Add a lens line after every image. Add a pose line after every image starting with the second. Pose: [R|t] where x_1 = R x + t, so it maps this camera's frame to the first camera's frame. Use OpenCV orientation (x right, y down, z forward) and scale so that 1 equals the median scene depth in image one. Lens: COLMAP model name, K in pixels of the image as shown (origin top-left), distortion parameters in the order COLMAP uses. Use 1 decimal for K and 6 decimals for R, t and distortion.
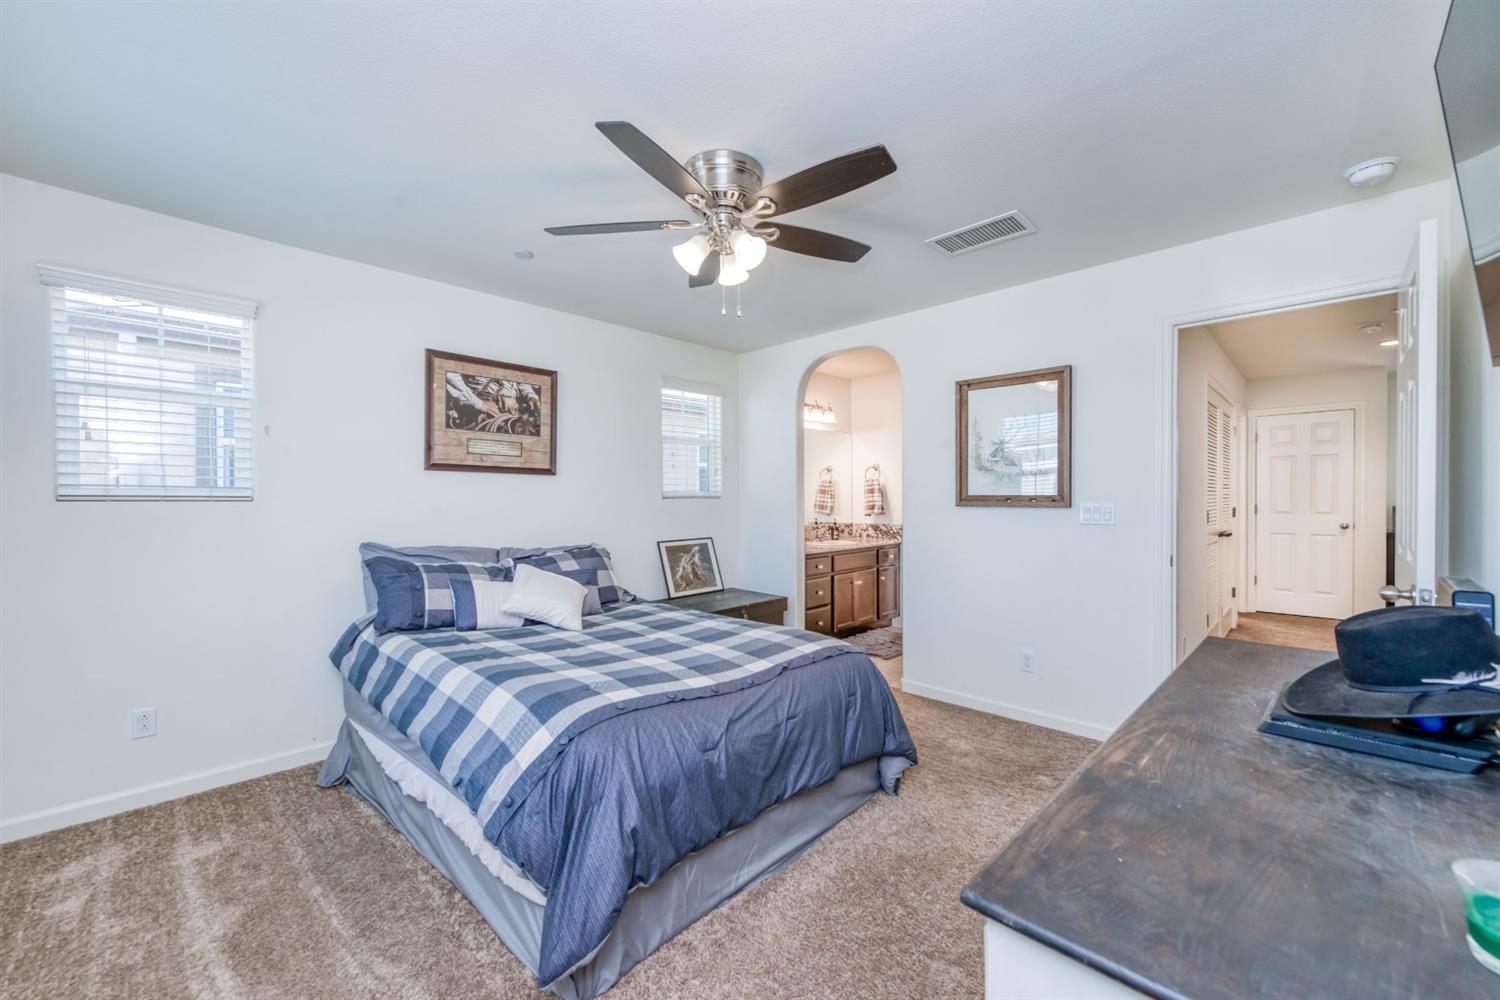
lens RADIAL K [[601.1, 0, 742.8], [0, 601.1, 501.4], [0, 0, 1]] dist [0.001311, 0.000460]
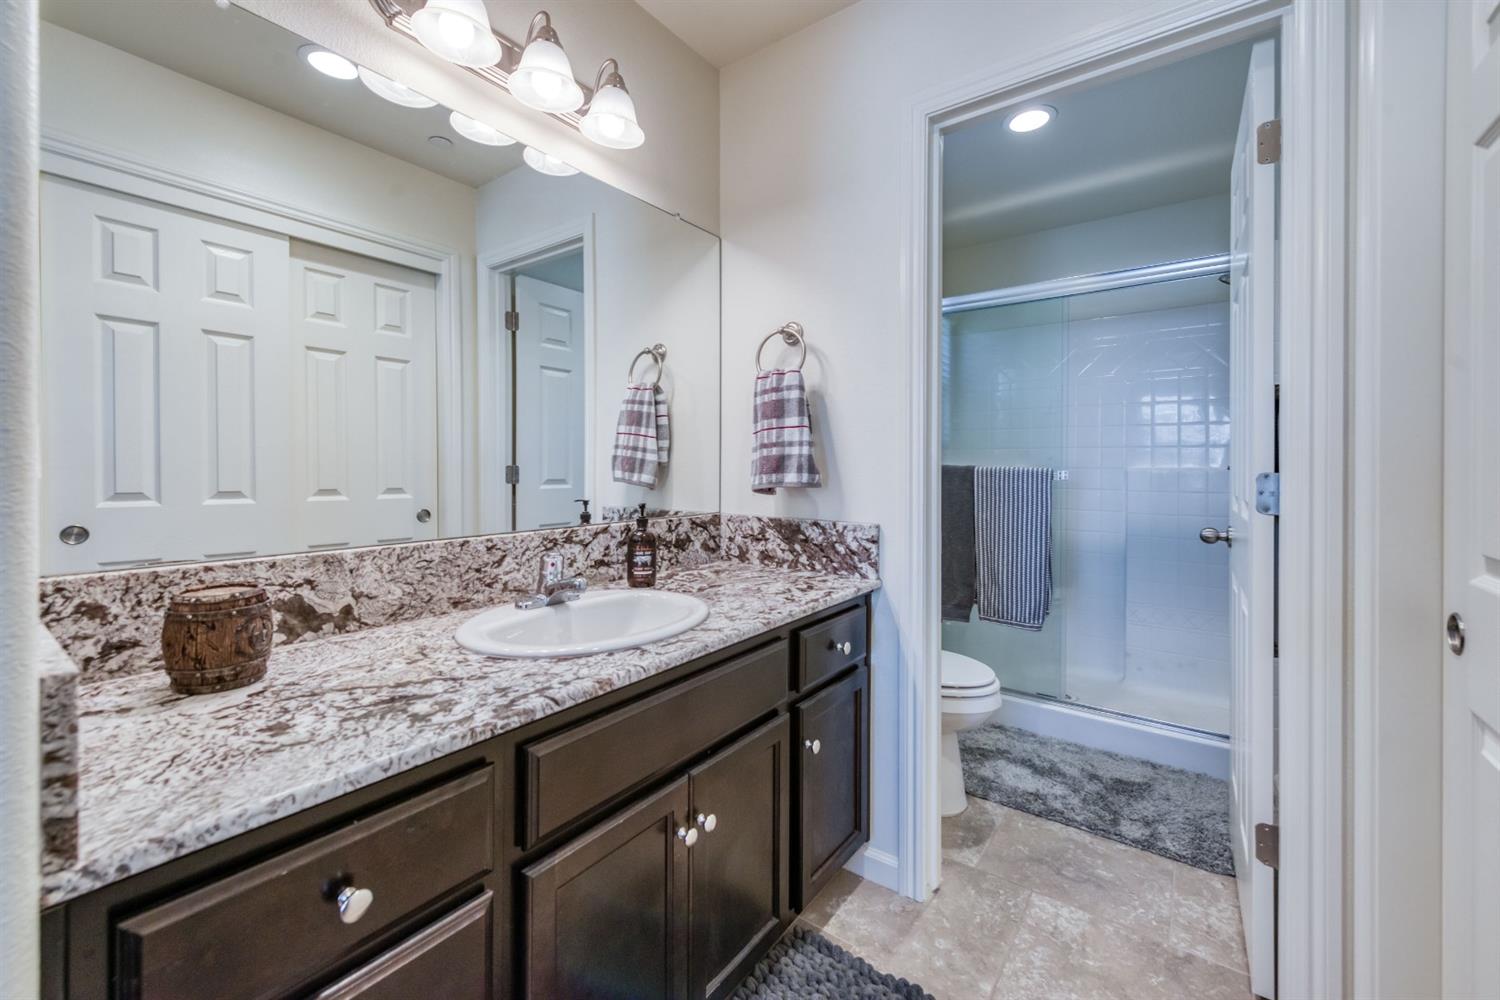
lens RADIAL K [[601.1, 0, 763.3], [0, 601.1, 470.0], [0, 0, 1]] dist [0.001311, 0.000460]
pose [[0.987344, 0.005504, 0.158500, 0.159708], [-0.006093, 0.999976, 0.003228, 0.011755], [-0.158478, -0.004153, 0.987354, 0.702218]]
